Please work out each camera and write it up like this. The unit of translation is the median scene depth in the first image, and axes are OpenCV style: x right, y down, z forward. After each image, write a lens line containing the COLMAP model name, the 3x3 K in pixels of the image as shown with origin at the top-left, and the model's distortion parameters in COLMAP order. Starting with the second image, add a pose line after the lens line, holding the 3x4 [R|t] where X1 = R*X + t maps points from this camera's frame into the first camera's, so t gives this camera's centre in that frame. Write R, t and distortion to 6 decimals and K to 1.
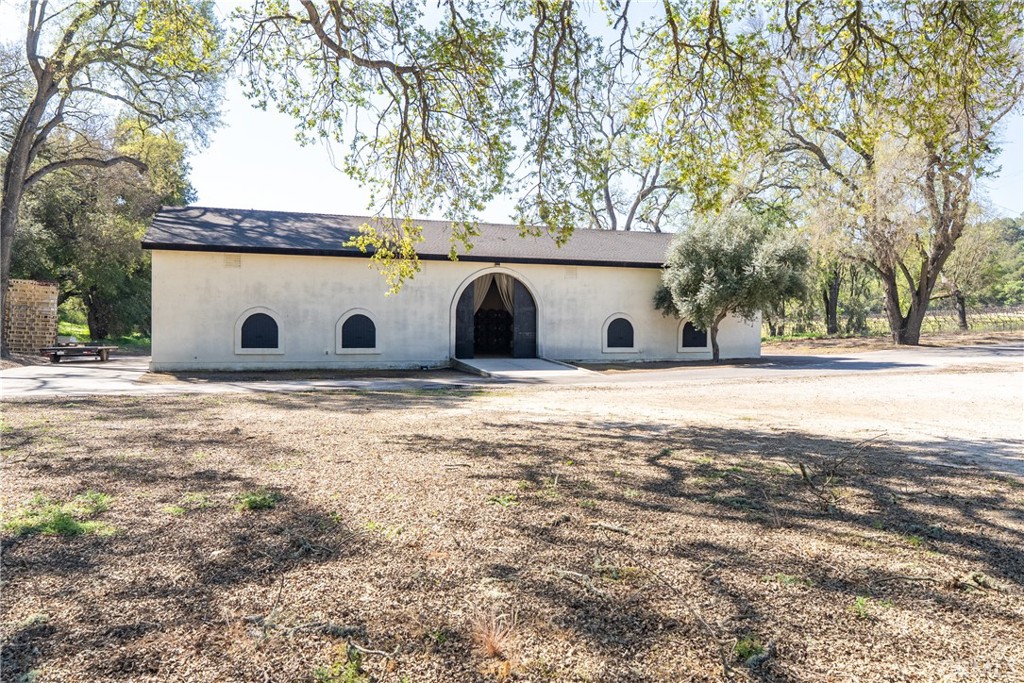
lens RADIAL K [[793.4, 0, 514.1], [0, 793.4, 342.6], [0, 0, 1]] dist [0.008414, -0.000344]
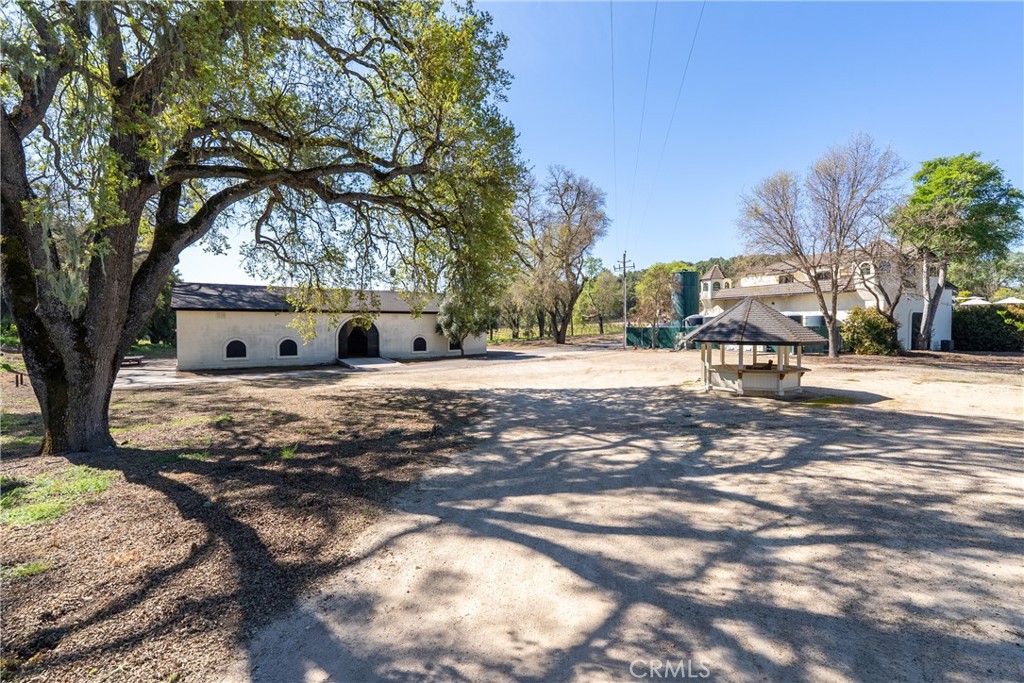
lens RADIAL K [[471.8, 0, 505.2], [0, 471.8, 342.4], [0, 0, 1]] dist [-0.003226, 0.000365]
pose [[0.968598, -0.021227, 0.247724, 0.047664], [0.018123, 0.999726, 0.014802, -0.035812], [-0.247970, -0.009848, 0.968718, -0.334621]]
